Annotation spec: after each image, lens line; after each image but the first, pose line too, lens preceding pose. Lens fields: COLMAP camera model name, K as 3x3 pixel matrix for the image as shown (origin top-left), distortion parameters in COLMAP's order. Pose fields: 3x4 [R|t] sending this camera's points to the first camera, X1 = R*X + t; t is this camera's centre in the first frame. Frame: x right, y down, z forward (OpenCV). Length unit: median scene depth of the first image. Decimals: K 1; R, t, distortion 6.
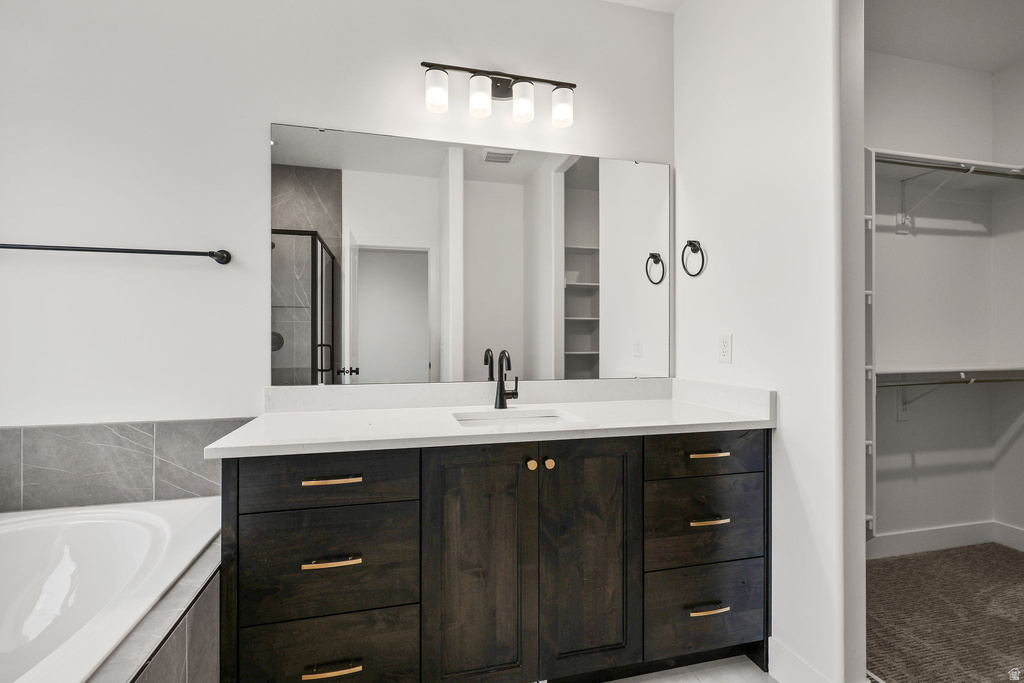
lens RADIAL K [[455.2, 0, 505.9], [0, 455.2, 338.1], [0, 0, 1]] dist [0.003567, -0.000265]
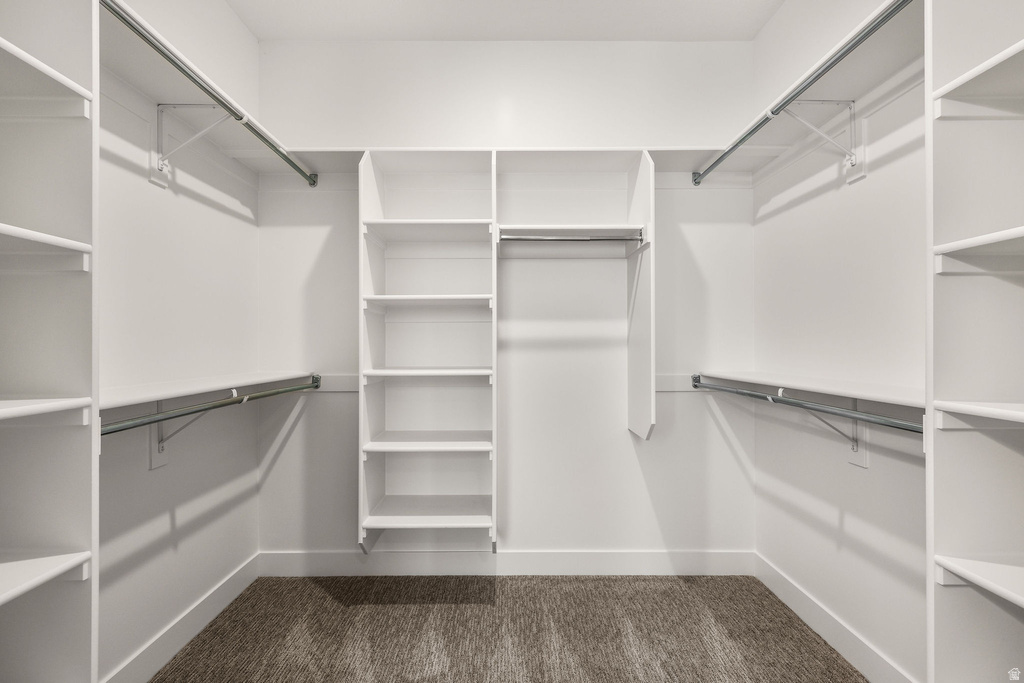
lens RADIAL K [[455.2, 0, 510.4], [0, 455.2, 343.1], [0, 0, 1]] dist [0.003567, -0.000265]
pose [[0.214824, 0.003589, 0.976646, 0.332854], [-0.000686, 0.999994, -0.003524, 0.003078], [-0.976653, 0.000087, 0.214825, 0.359504]]
